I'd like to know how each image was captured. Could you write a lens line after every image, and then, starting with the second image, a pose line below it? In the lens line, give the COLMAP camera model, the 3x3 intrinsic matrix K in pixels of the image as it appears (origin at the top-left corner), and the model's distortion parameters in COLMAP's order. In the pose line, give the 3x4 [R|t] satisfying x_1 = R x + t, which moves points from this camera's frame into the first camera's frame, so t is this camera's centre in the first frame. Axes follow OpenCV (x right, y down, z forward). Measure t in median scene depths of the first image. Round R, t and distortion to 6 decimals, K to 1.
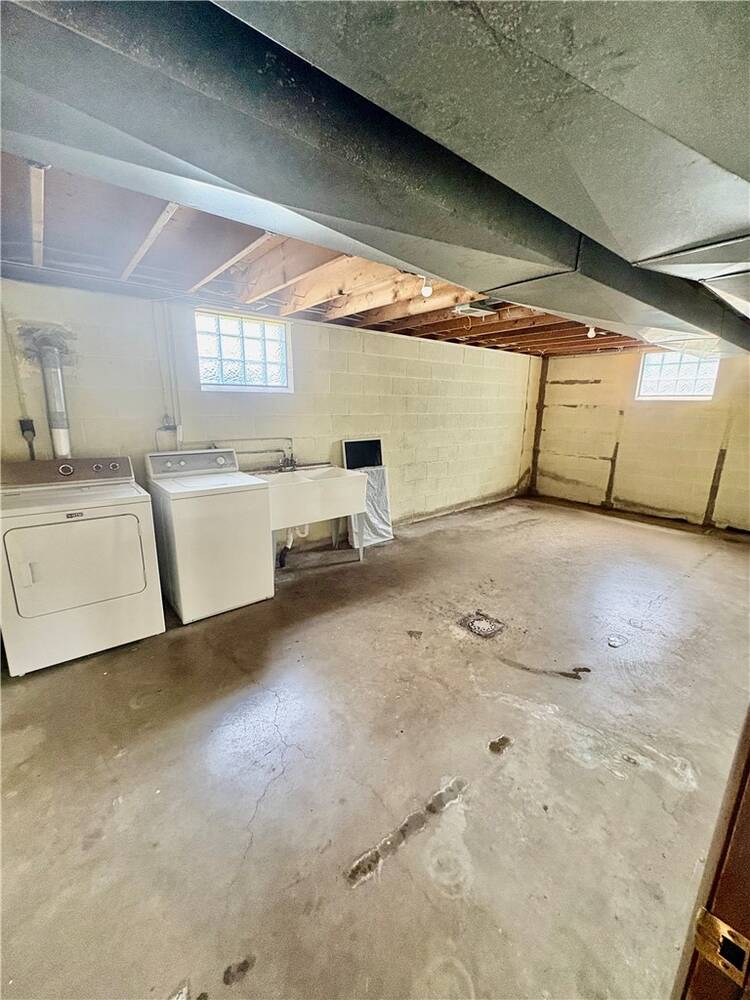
lens RADIAL K [[398.7, 0, 377.7], [0, 398.7, 498.6], [0, 0, 1]] dist [-0.000502, 0.000613]
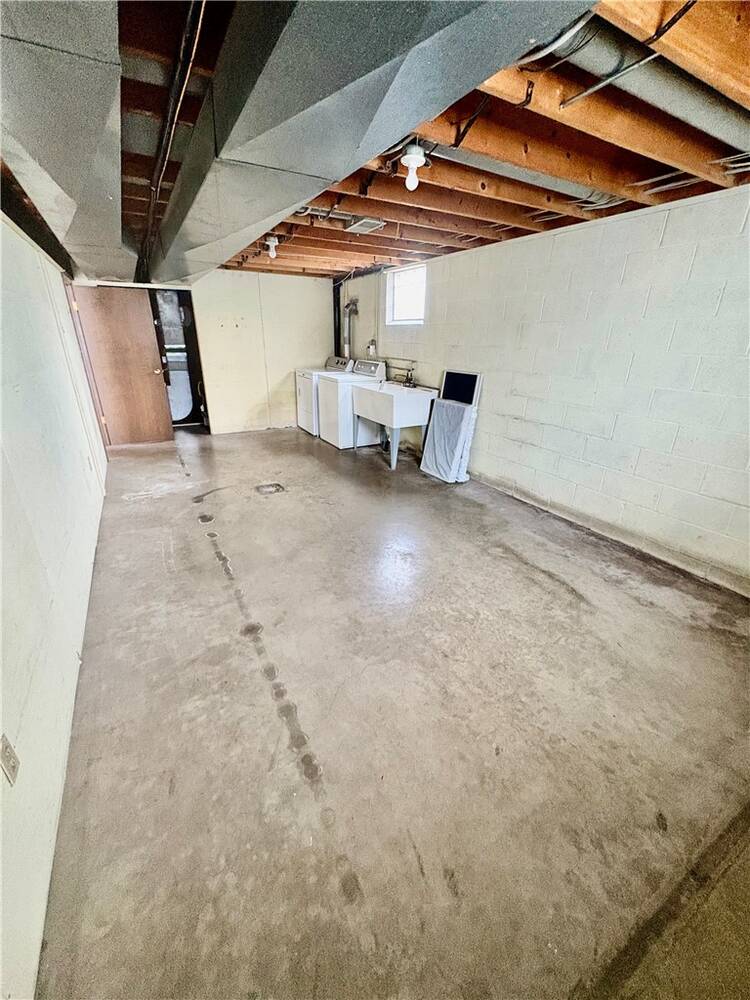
lens RADIAL K [[398.7, 0, 377.0], [0, 398.7, 498.2], [0, 0, 1]] dist [-0.000502, 0.000613]
pose [[-0.165662, 0.363963, -0.916563, 0.915770], [-0.246788, 0.884533, 0.395849, -0.193285], [0.954805, 0.291774, -0.056711, 0.869751]]
